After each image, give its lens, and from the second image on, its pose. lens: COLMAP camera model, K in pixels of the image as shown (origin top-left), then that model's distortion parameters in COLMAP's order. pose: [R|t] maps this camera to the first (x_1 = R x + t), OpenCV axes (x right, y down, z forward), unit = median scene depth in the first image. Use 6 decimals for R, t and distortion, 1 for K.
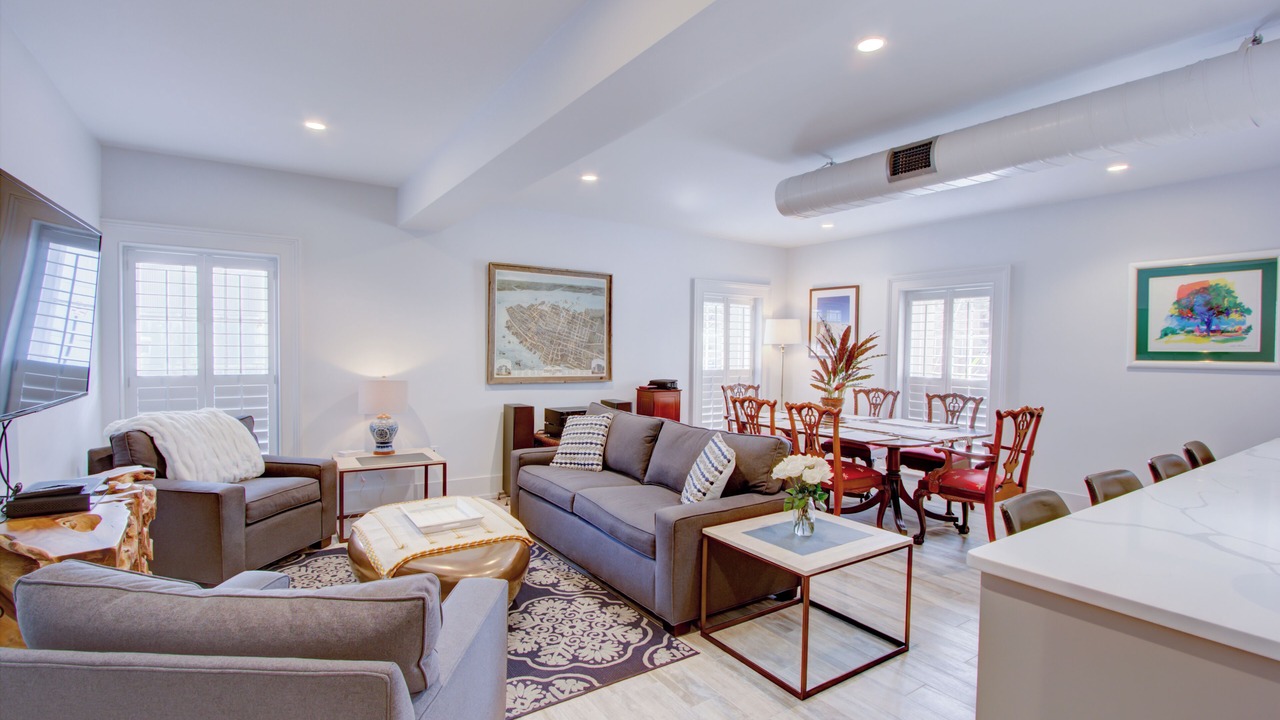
lens RADIAL K [[584.7, 0, 639.7], [0, 584.7, 359.5], [0, 0, 1]] dist [-0.024628, 0.005062]
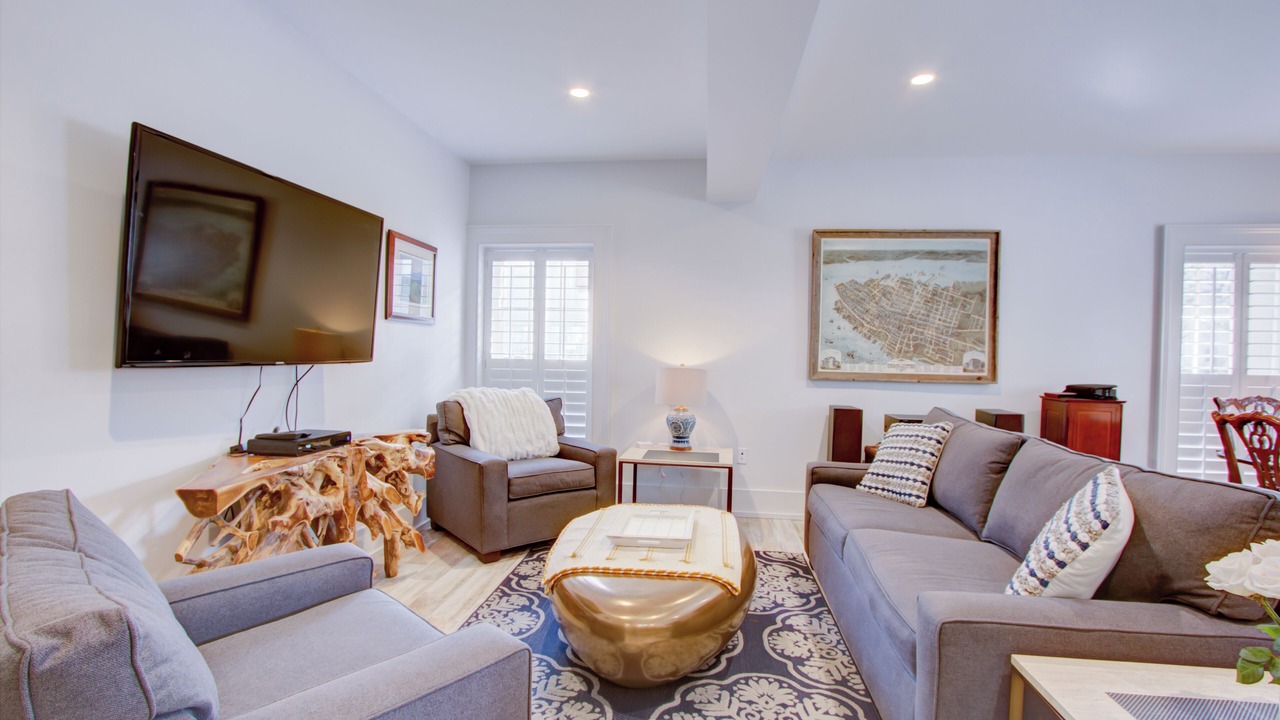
lens RADIAL K [[584.7, 0, 646.0], [0, 584.7, 366.2], [0, 0, 1]] dist [-0.024628, 0.005062]
pose [[0.756490, 0.012741, -0.653882, 0.123612], [-0.020595, 0.999778, -0.004346, 0.039432], [0.653681, 0.016754, 0.756584, 0.288311]]
